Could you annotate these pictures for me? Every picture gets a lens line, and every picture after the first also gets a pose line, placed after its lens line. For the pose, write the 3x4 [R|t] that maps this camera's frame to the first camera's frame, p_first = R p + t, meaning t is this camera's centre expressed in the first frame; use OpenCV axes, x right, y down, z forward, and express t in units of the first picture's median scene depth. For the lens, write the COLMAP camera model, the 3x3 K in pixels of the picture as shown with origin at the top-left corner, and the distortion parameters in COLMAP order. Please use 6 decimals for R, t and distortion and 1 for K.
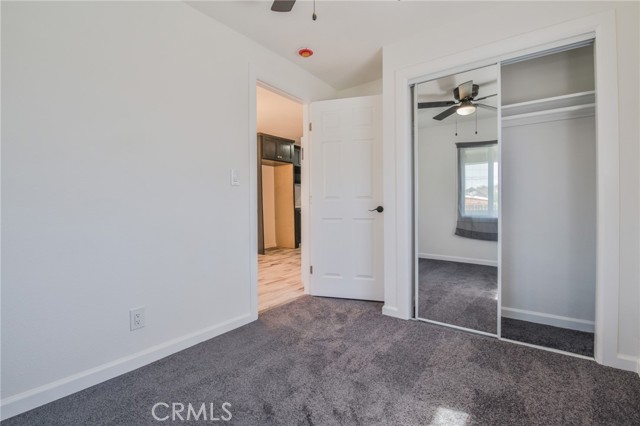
lens RADIAL K [[291.9, 0, 320.3], [0, 291.9, 208.7], [0, 0, 1]] dist [-0.002293, -0.011252]
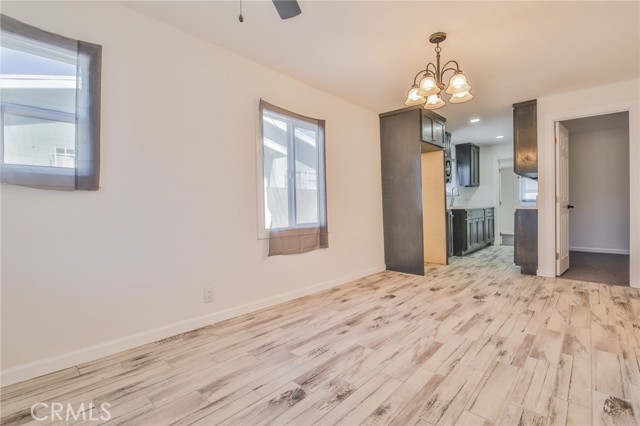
lens RADIAL K [[291.9, 0, 320.3], [0, 291.9, 208.7], [0, 0, 1]] dist [-0.002293, -0.011252]
pose [[0.993141, -0.011341, -0.116373, -0.683184], [0.011933, 0.999919, 0.004389, -0.019966], [0.116314, -0.005747, 0.993196, 0.495776]]
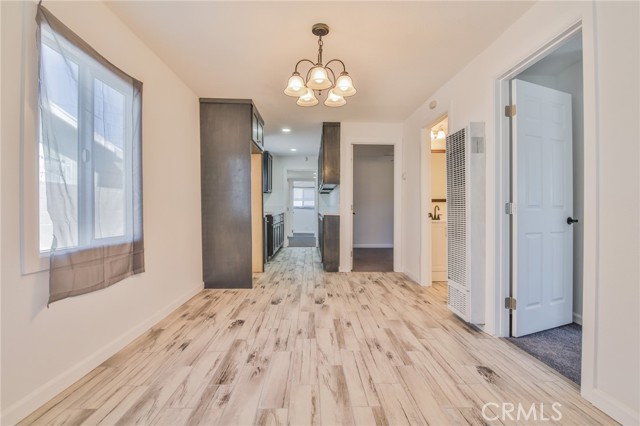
lens RADIAL K [[291.9, 0, 320.3], [0, 291.9, 208.7], [0, 0, 1]] dist [-0.002293, -0.011252]
pose [[0.786448, 0.006993, 0.617617, -0.898231], [-0.002882, 0.999967, -0.007652, -0.023899], [-0.617650, 0.004238, 0.786442, 0.745627]]
